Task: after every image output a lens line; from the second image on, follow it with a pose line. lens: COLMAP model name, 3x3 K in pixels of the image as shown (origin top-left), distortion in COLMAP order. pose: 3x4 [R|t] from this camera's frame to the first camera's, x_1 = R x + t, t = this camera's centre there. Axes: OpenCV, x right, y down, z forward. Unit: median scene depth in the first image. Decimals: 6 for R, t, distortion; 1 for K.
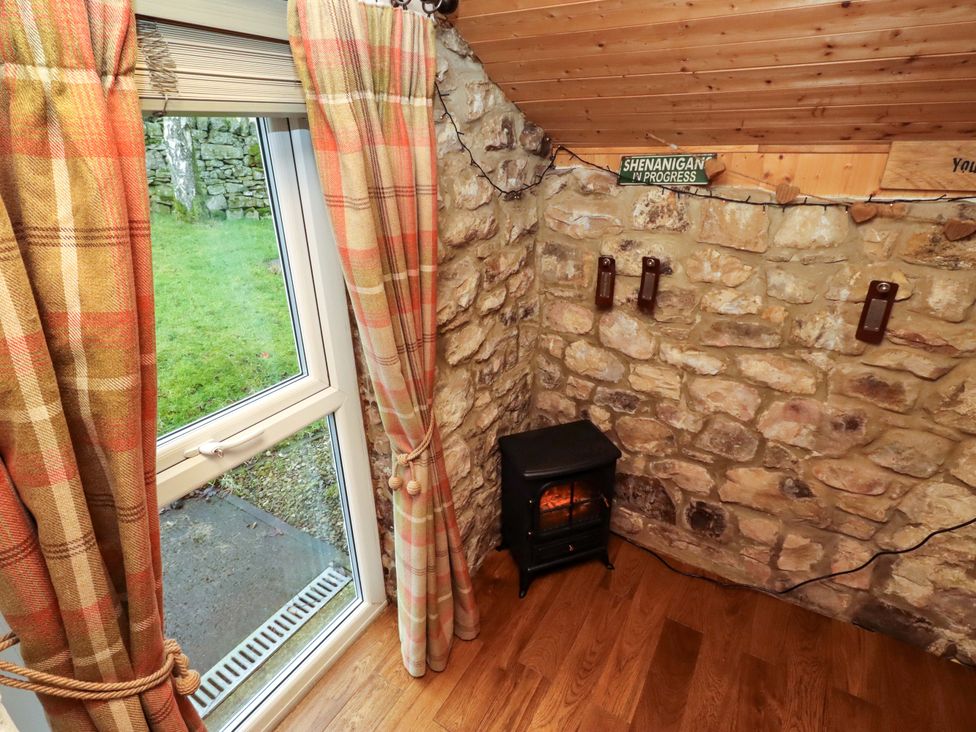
lens RADIAL K [[502.1, 0, 493.9], [0, 502.1, 351.8], [0, 0, 1]] dist [-0.000447, -0.000281]
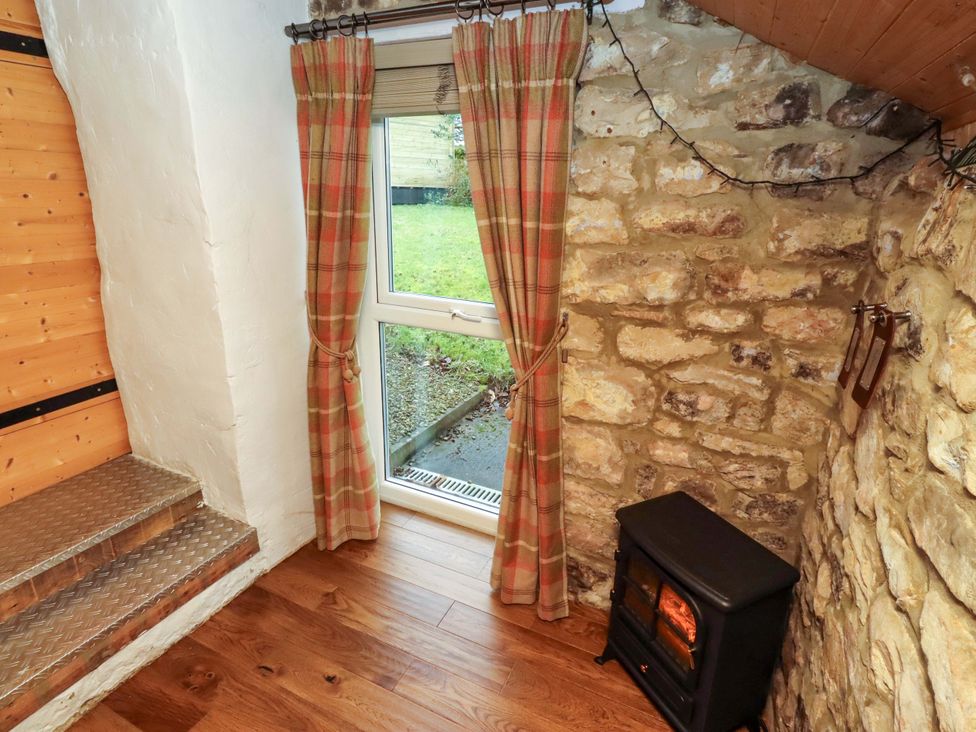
lens RADIAL K [[527.9, 0, 490.0], [0, 527.9, 351.0], [0, 0, 1]] dist [0.001051, 0.000242]
pose [[0.080658, 0.316688, -0.945094, 0.608345], [-0.409065, 0.875170, 0.258347, -0.100210], [0.908934, 0.365767, 0.200135, 0.414938]]
